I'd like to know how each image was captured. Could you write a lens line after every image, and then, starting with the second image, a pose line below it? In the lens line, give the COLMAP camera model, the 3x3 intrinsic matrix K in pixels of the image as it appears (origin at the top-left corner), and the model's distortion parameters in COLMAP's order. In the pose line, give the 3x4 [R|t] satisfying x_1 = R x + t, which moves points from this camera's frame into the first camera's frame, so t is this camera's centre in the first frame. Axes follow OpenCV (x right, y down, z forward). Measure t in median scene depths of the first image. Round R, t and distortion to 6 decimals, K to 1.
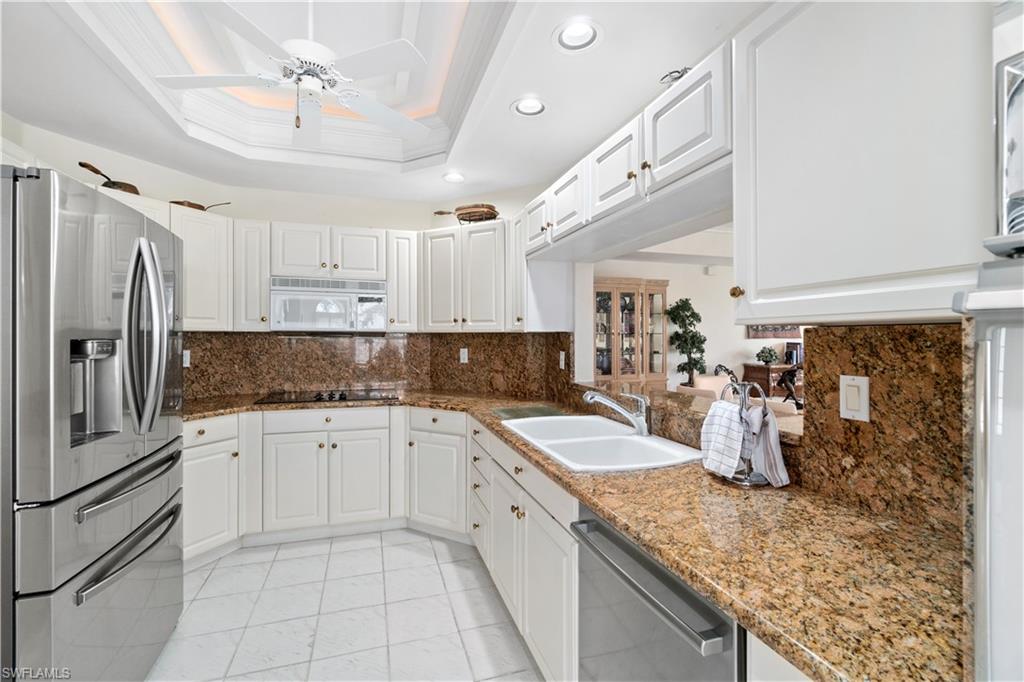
lens RADIAL K [[443.0, 0, 510.2], [0, 443.0, 337.1], [0, 0, 1]] dist [-0.001370, -0.000247]
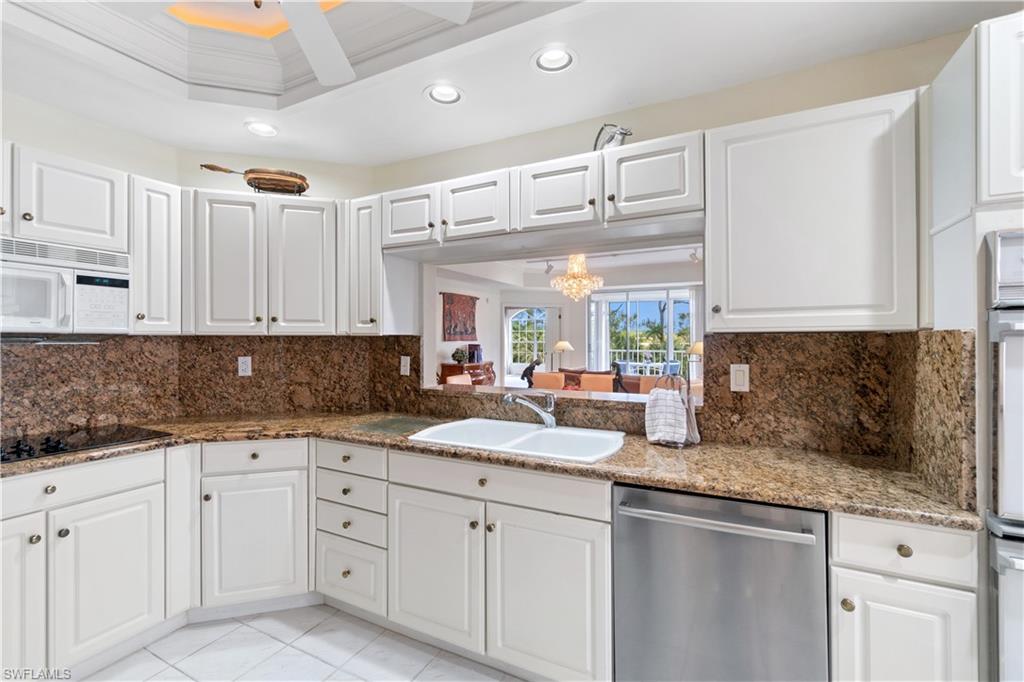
lens RADIAL K [[449.3, 0, 511.1], [0, 449.3, 337.6], [0, 0, 1]] dist [-0.004400, -0.000649]
pose [[0.702316, 0.000475, 0.711866, -0.399803], [0.003199, 0.999988, -0.003823, -0.002552], [-0.711859, 0.004963, 0.702305, 0.180146]]
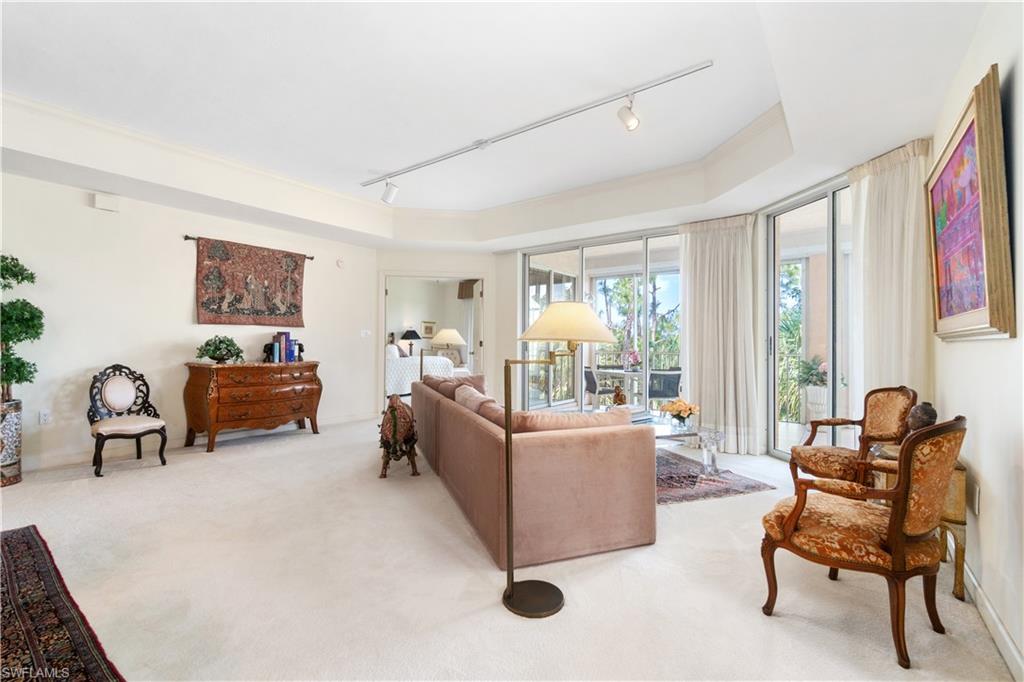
lens RADIAL K [[442.4, 0, 503.3], [0, 442.4, 341.3], [0, 0, 1]] dist [-0.001983, -0.000562]
pose [[0.818545, 0.013210, 0.574291, 1.340396], [-0.008199, 0.999902, -0.011314, 0.081575], [-0.574384, 0.004552, 0.818573, 0.563938]]
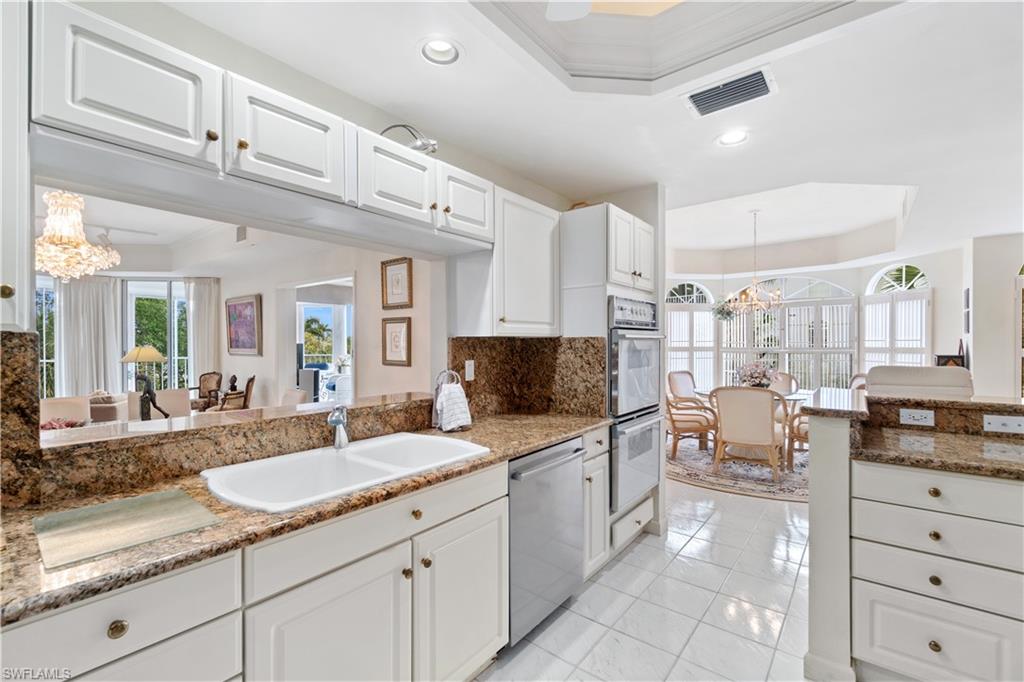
lens RADIAL K [[438.6, 0, 506.3], [0, 438.6, 342.9], [0, 0, 1]] dist [-0.000188, 0.000116]
pose [[-0.547087, 0.002237, 0.837073, -0.457184], [0.004959, 0.999988, 0.000569, 0.000763], [-0.837061, 0.004463, -0.547092, 0.826778]]
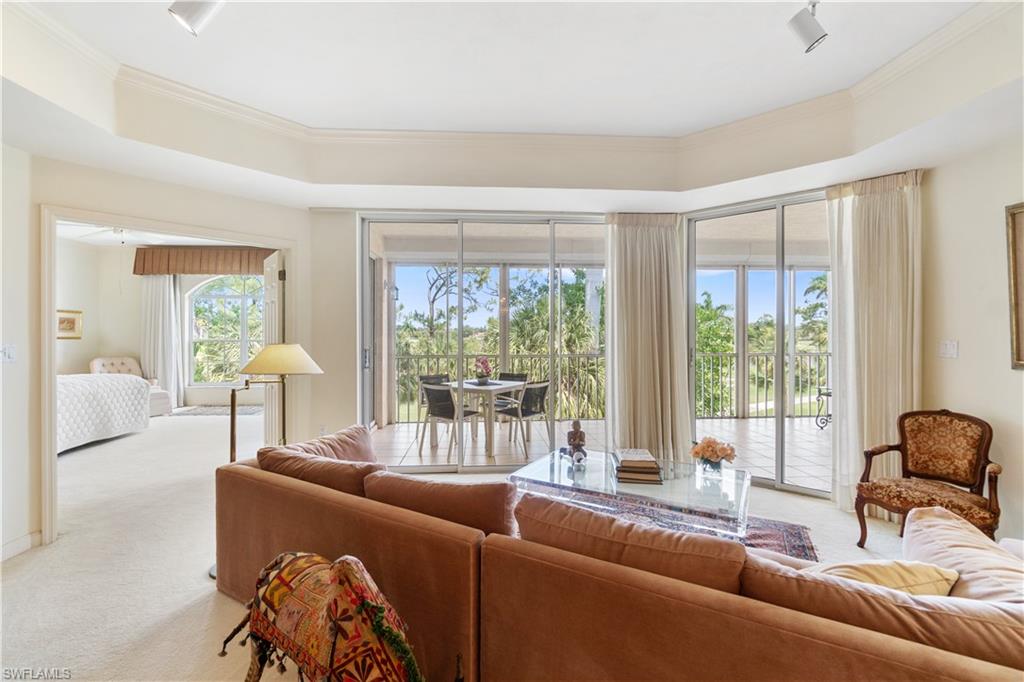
lens RADIAL K [[444.3, 0, 504.0], [0, 444.3, 330.4], [0, 0, 1]] dist [-0.002521, -0.000426]
pose [[0.244561, 0.007588, 0.969604, 1.419301], [0.004019, 0.999953, -0.008840, -0.007306], [-0.969626, 0.006058, 0.244519, 1.550439]]
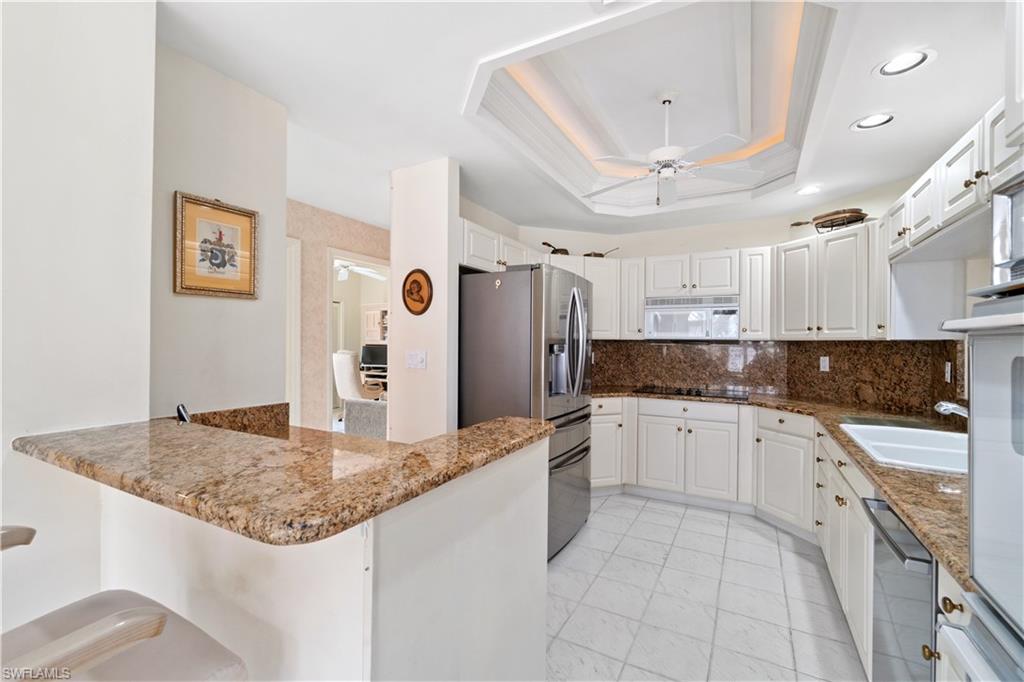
lens RADIAL K [[449.4, 0, 499.8], [0, 449.4, 345.5], [0, 0, 1]] dist [-0.001384, 0.000114]
pose [[0.680396, 0.008553, -0.732795, 0.165735], [-0.007792, 0.999960, 0.004437, 0.002516], [0.732804, 0.002691, 0.680435, -0.257883]]
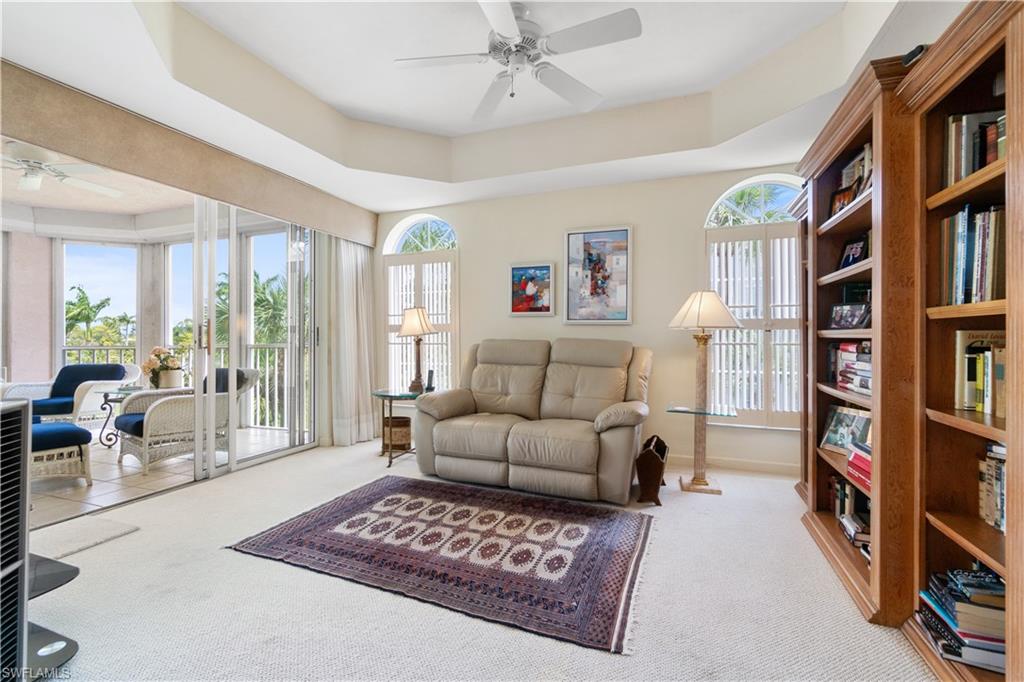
lens RADIAL K [[443.0, 0, 510.2], [0, 443.0, 337.1], [0, 0, 1]] dist [-0.001370, -0.000247]
pose [[-0.779973, 0.006166, 0.625782, 1.467883], [0.004941, 0.999981, -0.003694, 0.085905], [-0.625793, 0.000211, -0.779989, 0.414201]]
